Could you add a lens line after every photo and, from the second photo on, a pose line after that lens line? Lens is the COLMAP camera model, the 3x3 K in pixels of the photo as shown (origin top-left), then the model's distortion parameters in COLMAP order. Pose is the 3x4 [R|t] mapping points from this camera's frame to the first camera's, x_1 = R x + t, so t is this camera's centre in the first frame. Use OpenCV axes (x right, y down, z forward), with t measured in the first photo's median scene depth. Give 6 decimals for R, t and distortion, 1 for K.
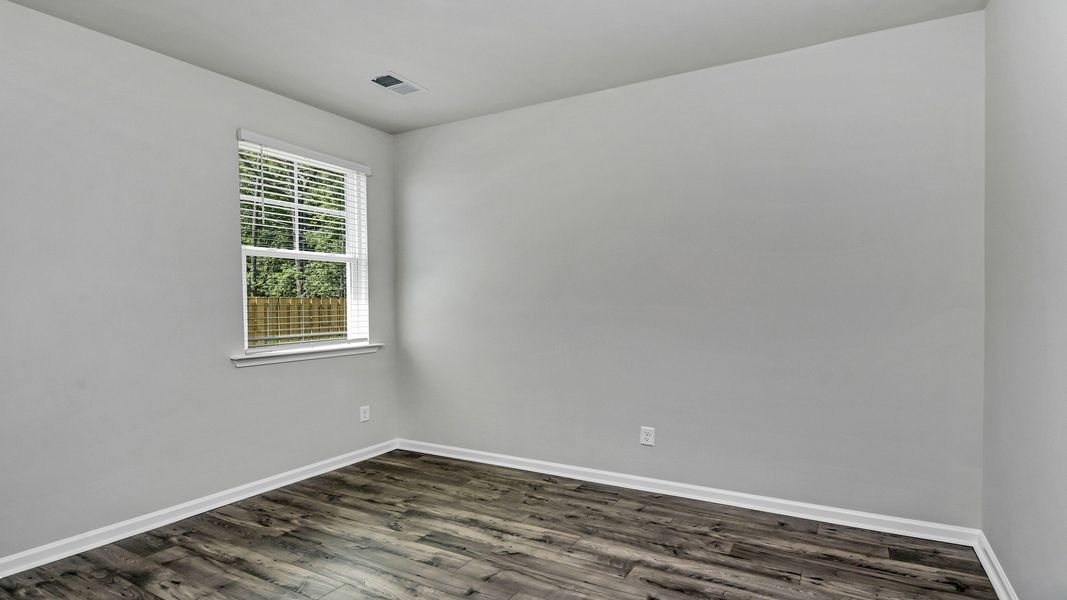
lens RADIAL K [[563.7, 0, 531.0], [0, 563.7, 297.4], [0, 0, 1]] dist [0.004720, -0.002709]
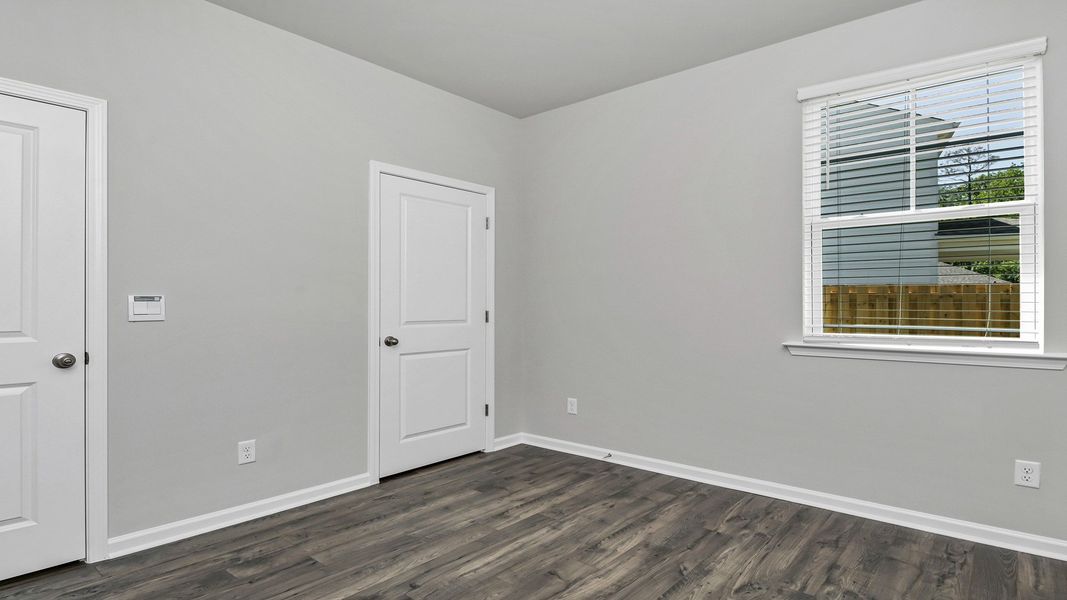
lens RADIAL K [[563.7, 0, 531.0], [0, 563.7, 297.4], [0, 0, 1]] dist [0.004720, -0.002709]
pose [[-0.200325, -0.006373, -0.979709, 0.494699], [0.009769, 0.999916, -0.008502, 0.036625], [0.979681, -0.011274, -0.200246, 0.830030]]
